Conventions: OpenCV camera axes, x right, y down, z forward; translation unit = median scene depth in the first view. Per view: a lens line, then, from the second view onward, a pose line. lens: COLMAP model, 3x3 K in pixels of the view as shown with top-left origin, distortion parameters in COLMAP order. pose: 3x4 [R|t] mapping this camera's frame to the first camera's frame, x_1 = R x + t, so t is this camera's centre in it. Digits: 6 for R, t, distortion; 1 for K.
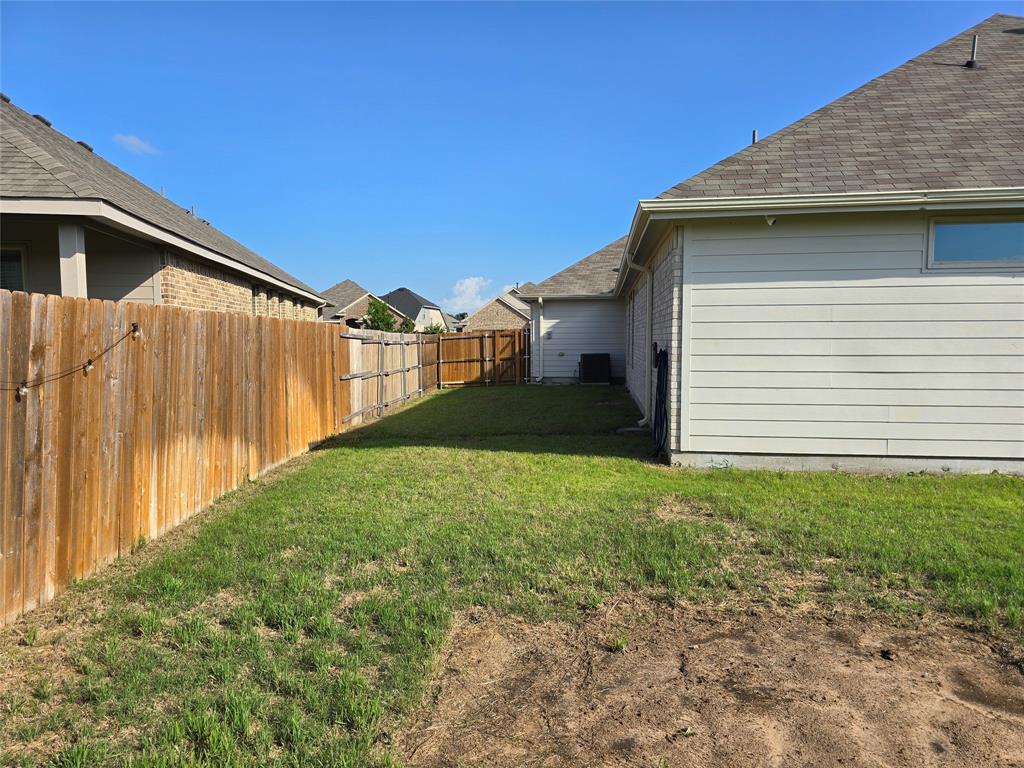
lens RADIAL K [[685.8, 0, 512.0], [0, 685.8, 384.0], [0, 0, 1]] dist [0.008166, 0.000958]
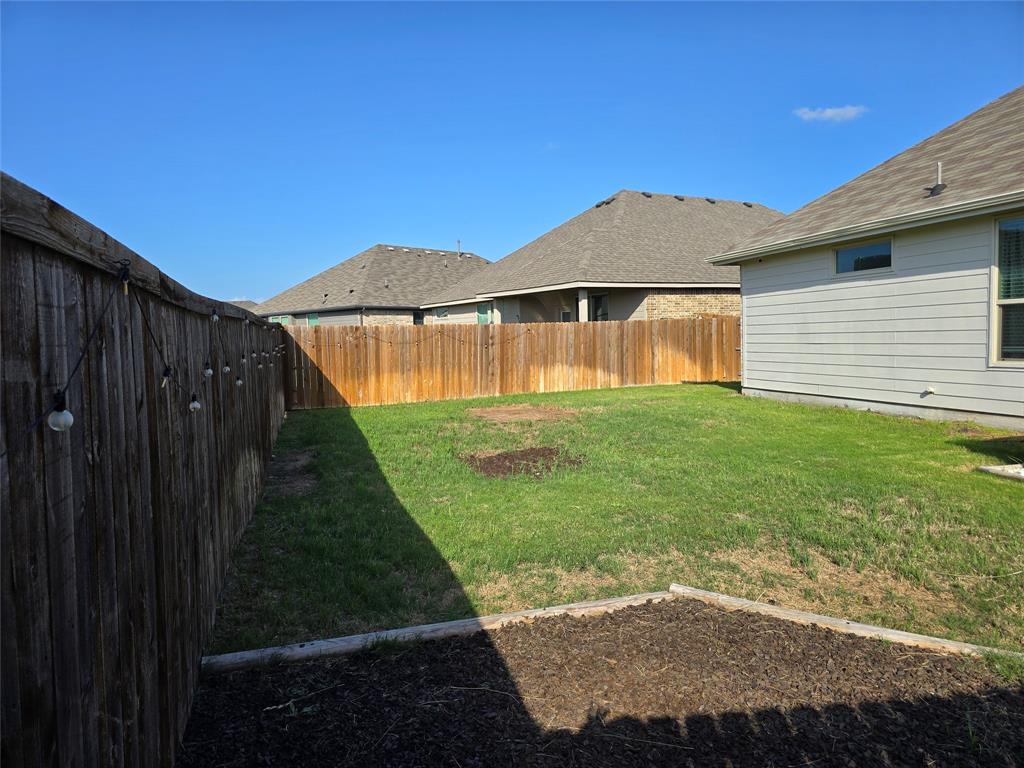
lens RADIAL K [[673.1, 0, 512.0], [0, 673.1, 384.0], [0, 0, 1]] dist [0.050823, -0.000141]
pose [[0.401909, 0.054330, -0.914066, 1.753645], [-0.028500, 0.998497, 0.046818, 0.023997], [0.915236, 0.007234, 0.402854, -0.322336]]
